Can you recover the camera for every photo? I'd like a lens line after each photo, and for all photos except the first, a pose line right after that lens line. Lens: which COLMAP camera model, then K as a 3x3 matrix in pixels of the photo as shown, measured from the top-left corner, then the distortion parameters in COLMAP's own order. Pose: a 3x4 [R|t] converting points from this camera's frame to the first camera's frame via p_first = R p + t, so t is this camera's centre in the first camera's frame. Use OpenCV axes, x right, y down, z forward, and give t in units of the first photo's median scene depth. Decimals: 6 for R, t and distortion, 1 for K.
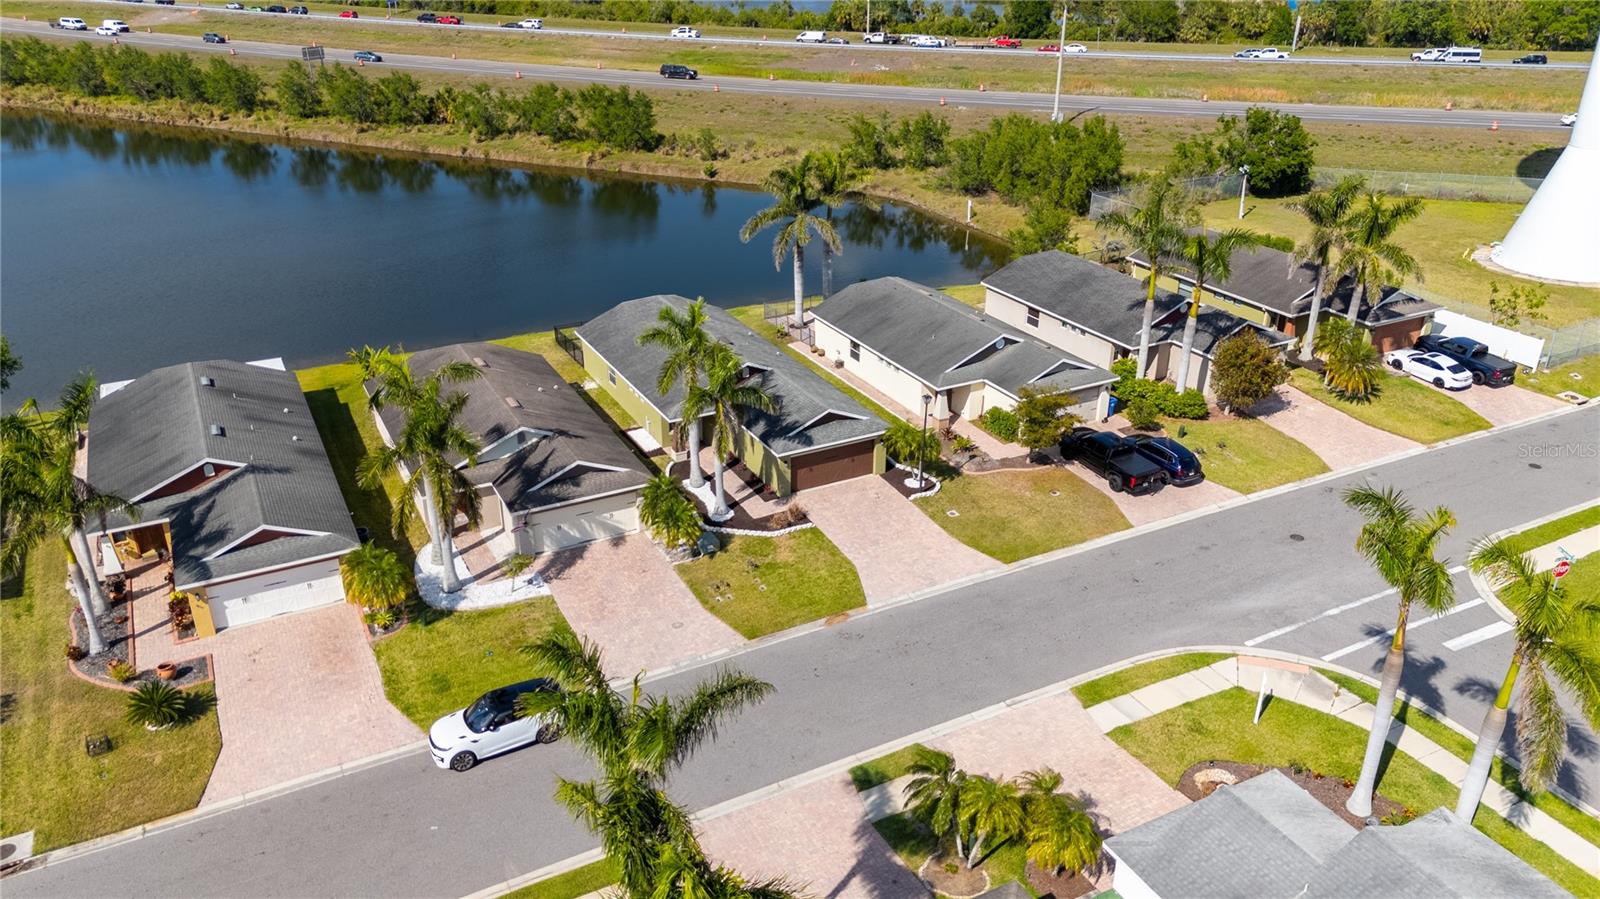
lens RADIAL K [[1173.1, 0, 800.0], [0, 1173.1, 449.5], [0, 0, 1]] dist [0.074153, -0.073445]
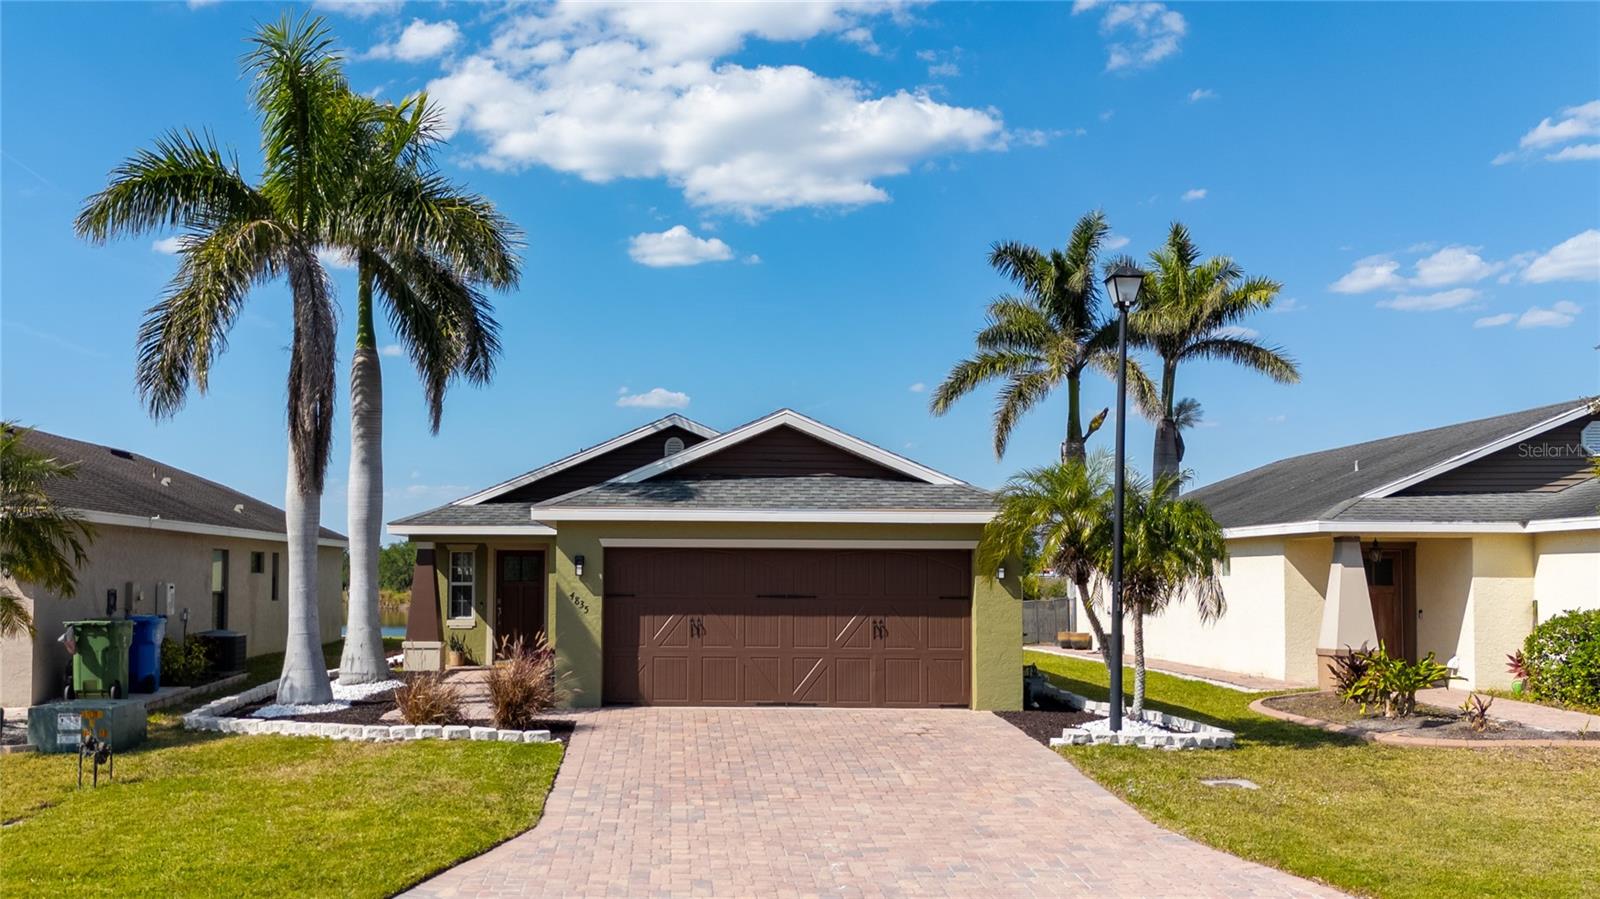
lens RADIAL K [[1488.2, 0, 681.2], [0, 1488.2, 533.1], [0, 0, 1]] dist [0.093625, -0.109386]
pose [[0.887137, -0.011709, -0.461358, 0.153645], [-0.199636, 0.891572, -0.406504, 0.128810], [0.416093, 0.452728, 0.788609, 0.685838]]
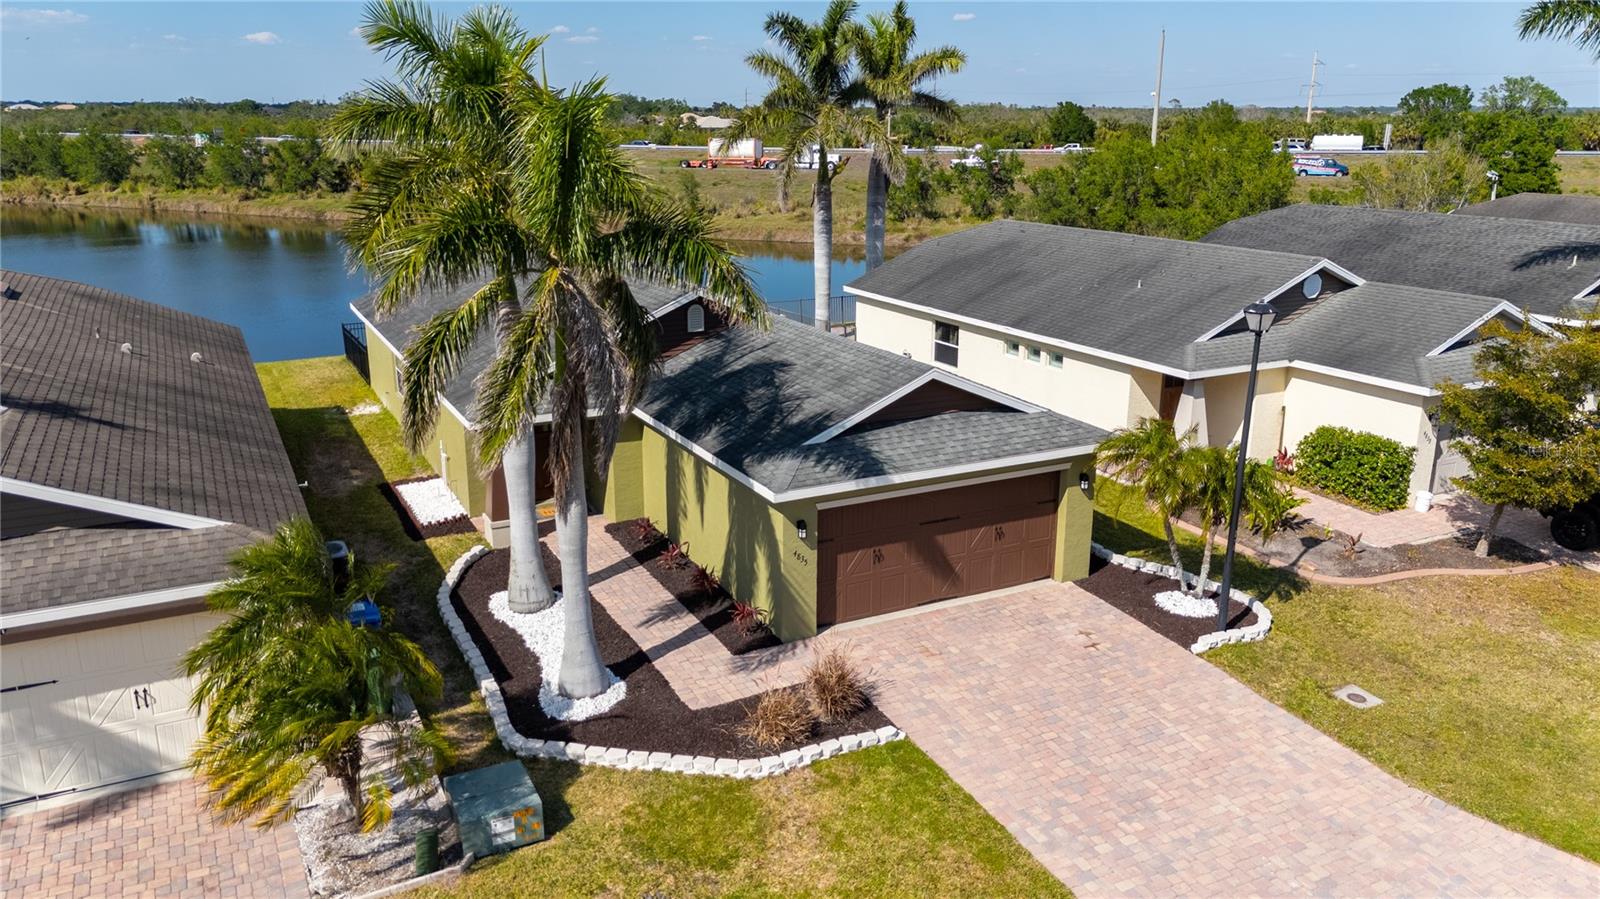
lens RADIAL K [[1173.1, 0, 800.0], [0, 1173.1, 449.5], [0, 0, 1]] dist [0.074153, -0.073445]
pose [[0.999978, 0.001593, -0.006442, -0.009732], [-0.002611, 0.986924, -0.161166, 0.038332], [0.006101, 0.161179, 0.986906, 0.638999]]
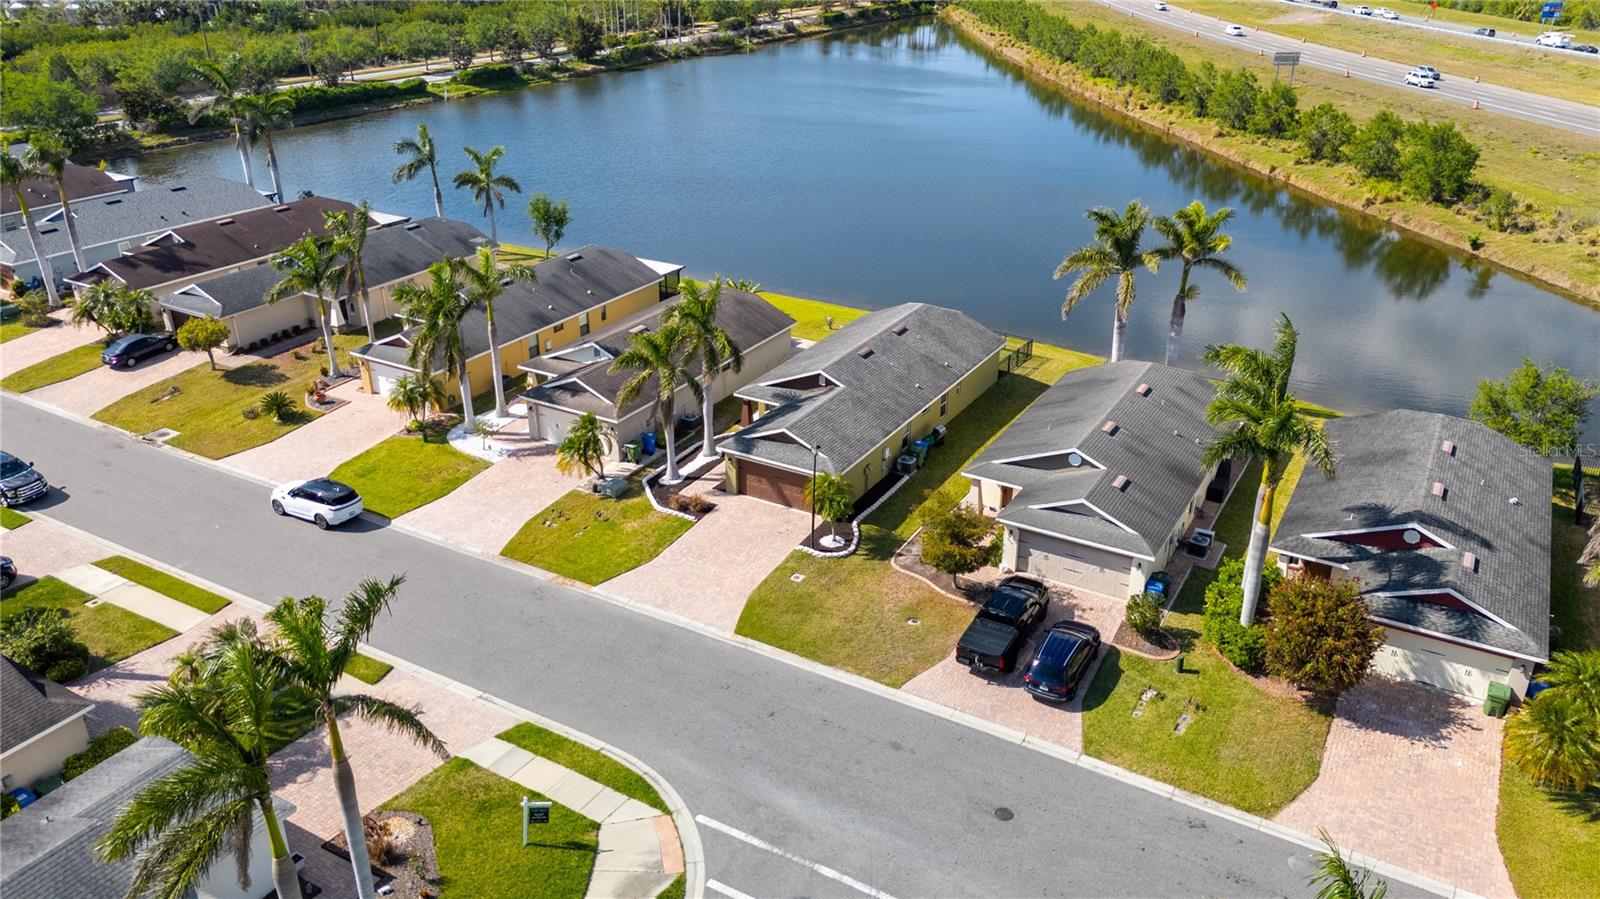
lens RADIAL K [[1173.1, 0, 800.0], [0, 1173.1, 449.5], [0, 0, 1]] dist [0.074153, -0.073445]
pose [[0.529769, 0.358613, -0.768597, 0.736671], [-0.361588, 0.915228, 0.177798, -0.184294], [0.767202, 0.183724, 0.614529, 0.393513]]
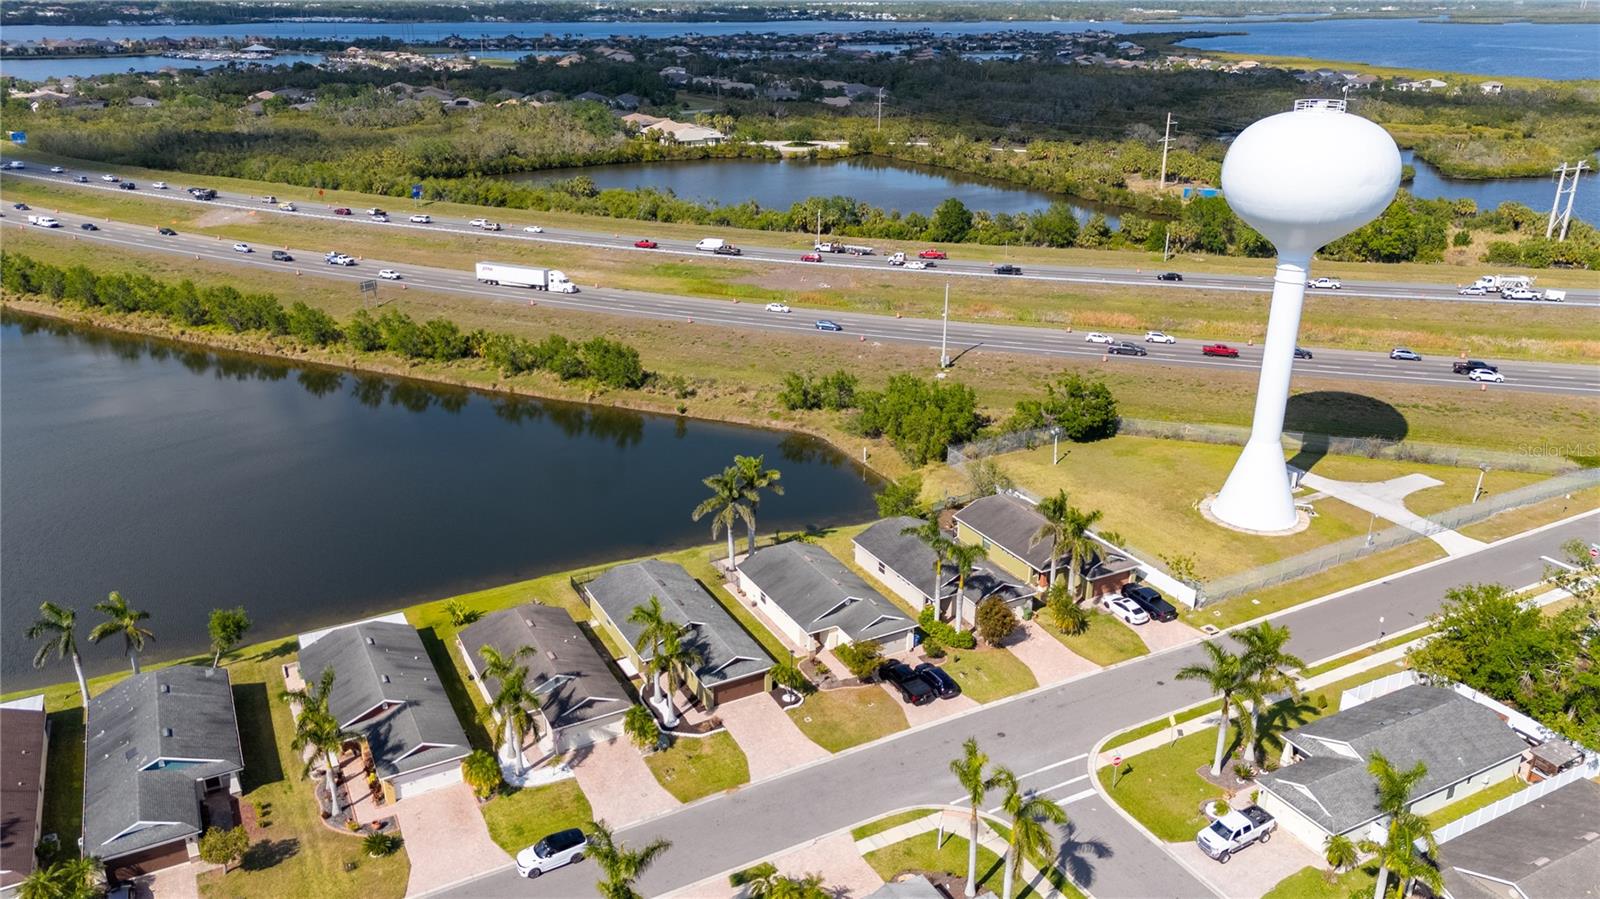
lens RADIAL K [[1188.4, 0, 799.8], [0, 1188.4, 409.7], [0, 0, 1]] dist [0.079257, -0.104533]
pose [[0.999946, -0.002690, 0.010087, 0.094799], [0.003729, 0.994517, -0.104511, -0.197771], [-0.009751, 0.104543, 0.994473, -0.724696]]
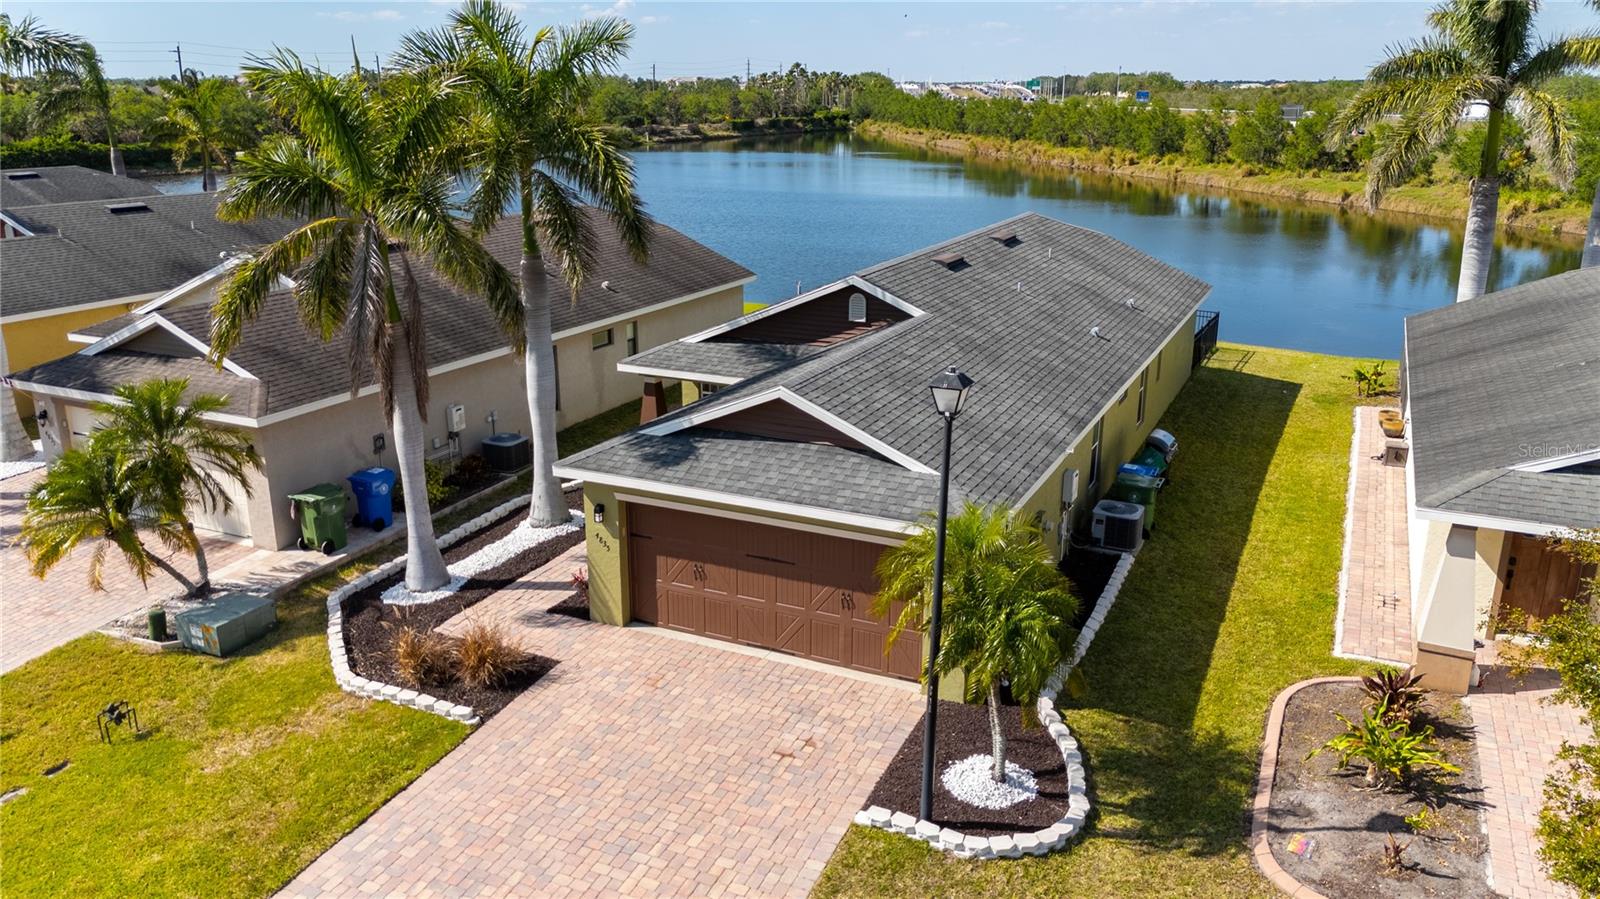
lens RADIAL K [[1173.1, 0, 800.0], [0, 1173.1, 449.5], [0, 0, 1]] dist [0.074153, -0.073445]
pose [[0.599299, 0.231475, -0.766329, 0.235518], [-0.338811, 0.940659, 0.019170, -0.025768], [0.725292, 0.248152, 0.642162, 0.775377]]
